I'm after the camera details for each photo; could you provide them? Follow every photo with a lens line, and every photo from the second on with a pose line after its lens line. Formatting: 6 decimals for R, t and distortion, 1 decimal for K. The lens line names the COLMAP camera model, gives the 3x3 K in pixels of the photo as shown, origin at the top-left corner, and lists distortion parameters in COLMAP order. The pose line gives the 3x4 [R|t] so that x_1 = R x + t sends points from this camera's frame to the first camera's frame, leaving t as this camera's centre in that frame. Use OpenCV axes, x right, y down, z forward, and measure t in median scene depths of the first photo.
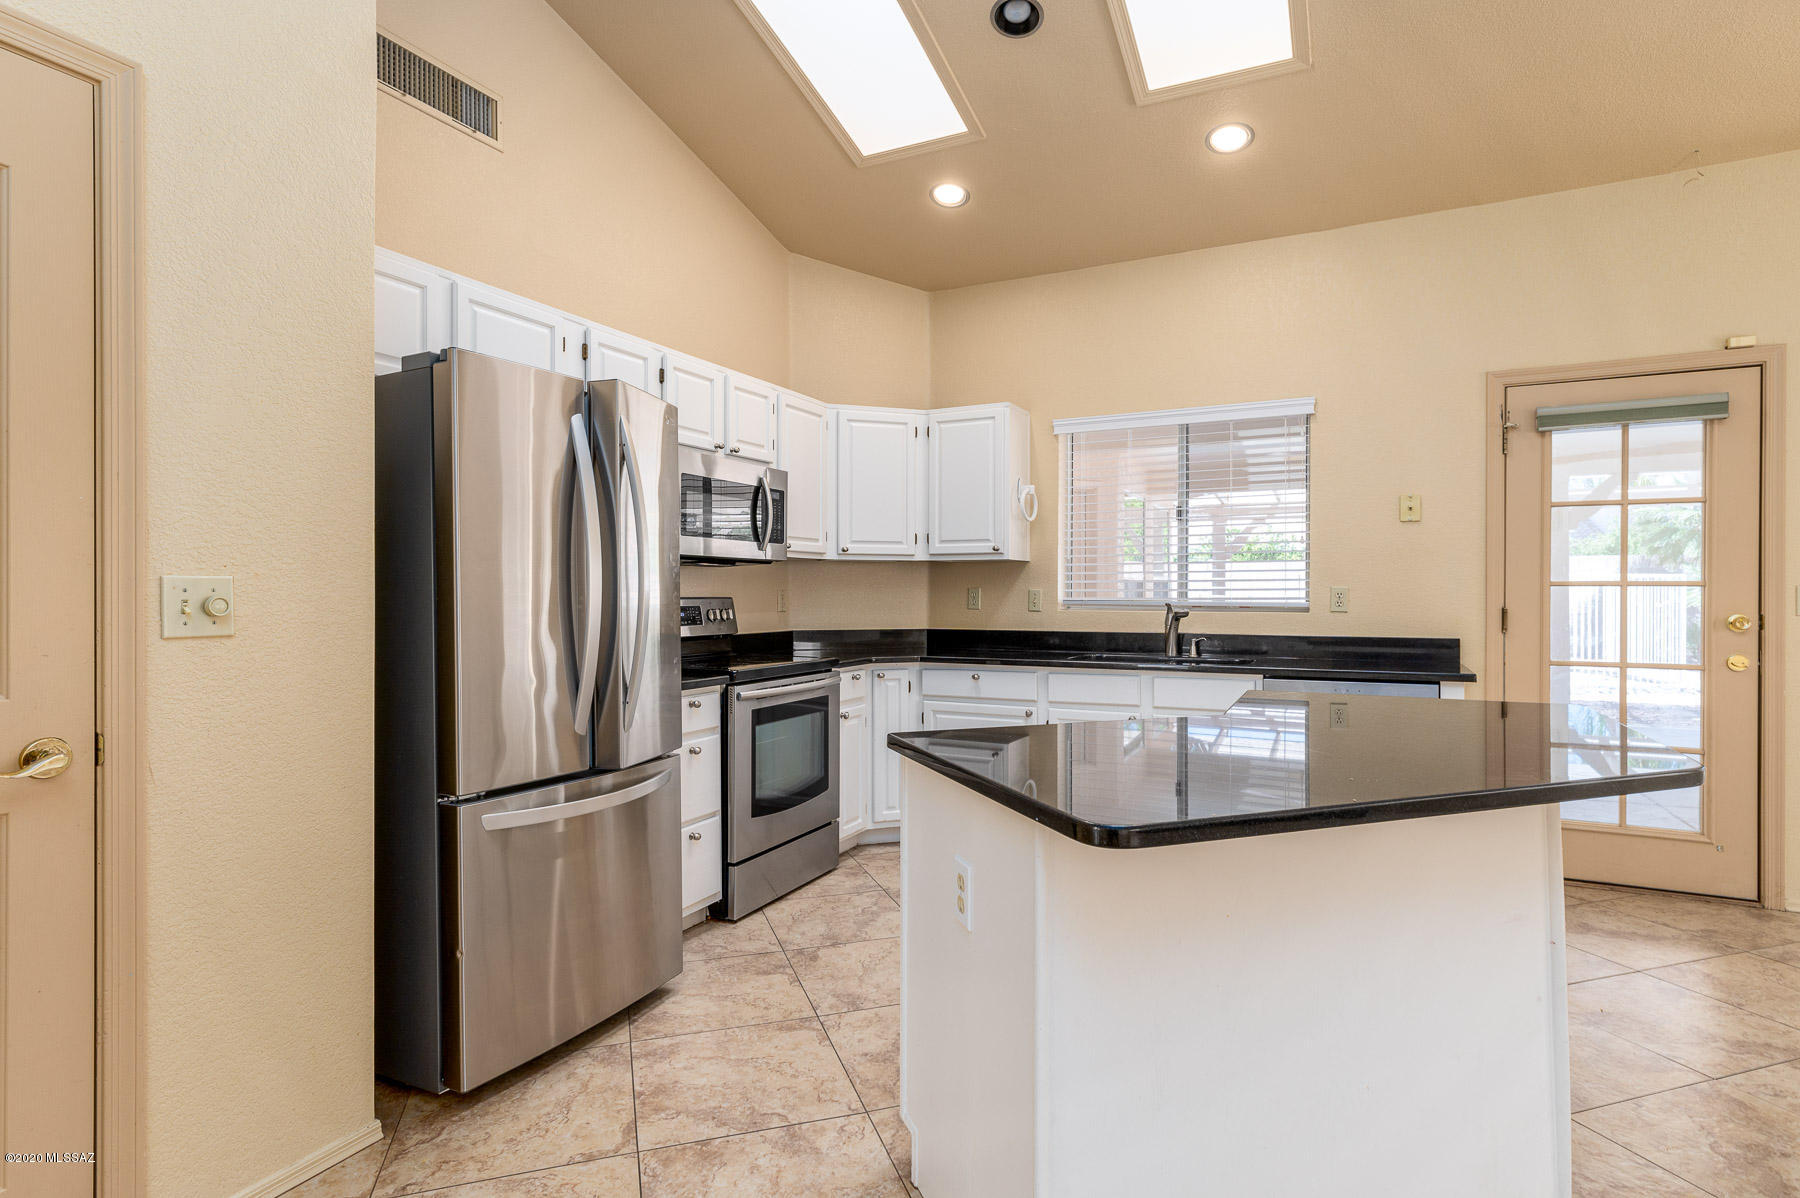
lens RADIAL K [[919.5, 0, 900.0], [0, 919.5, 599.0], [0, 0, 1]] dist [-0.000124, -0.000223]
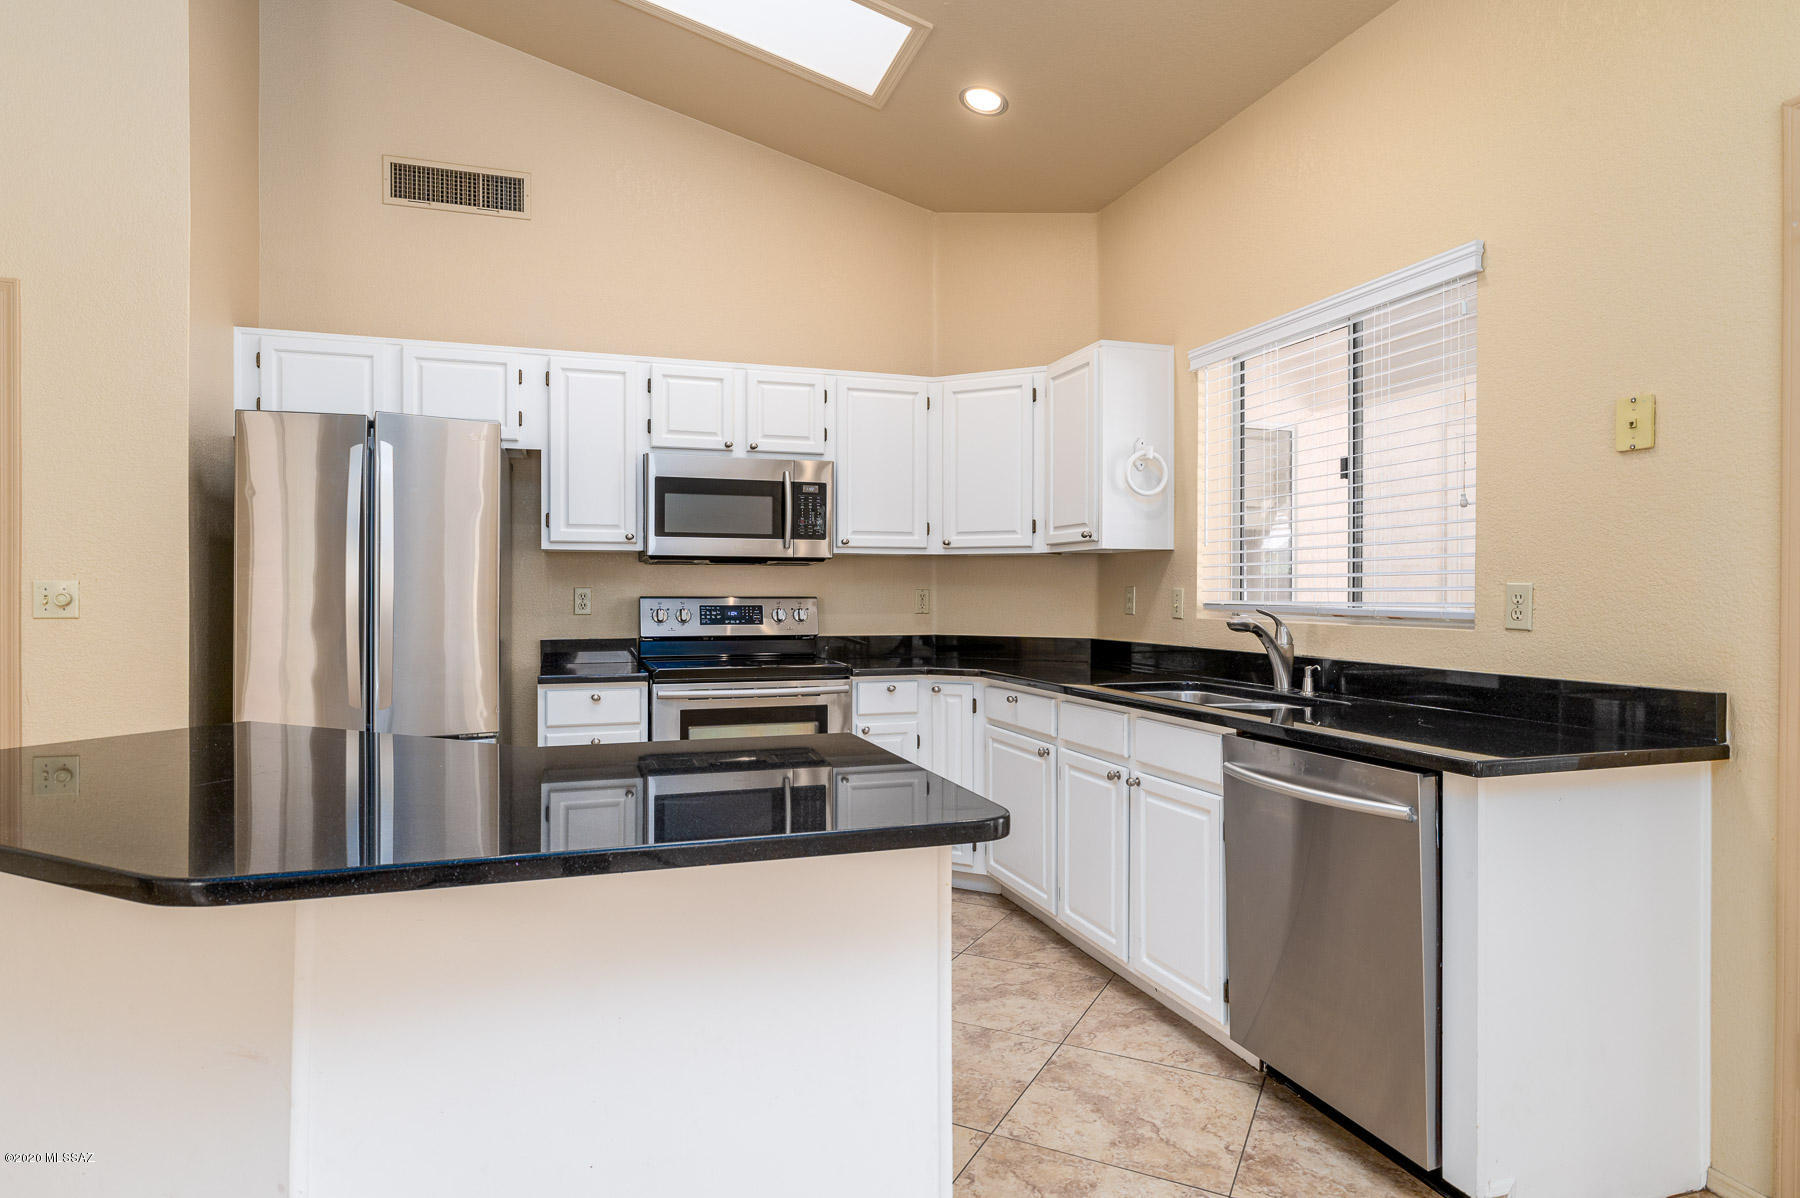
lens RADIAL K [[1002.3, 0, 898.8], [0, 1002.3, 608.7], [0, 0, 1]] dist [-0.005226, -0.000795]
pose [[0.702400, 0.014532, -0.711634, 0.611773], [-0.007514, 0.999887, 0.013001, -0.003619], [0.711743, -0.003785, 0.702430, 0.318311]]
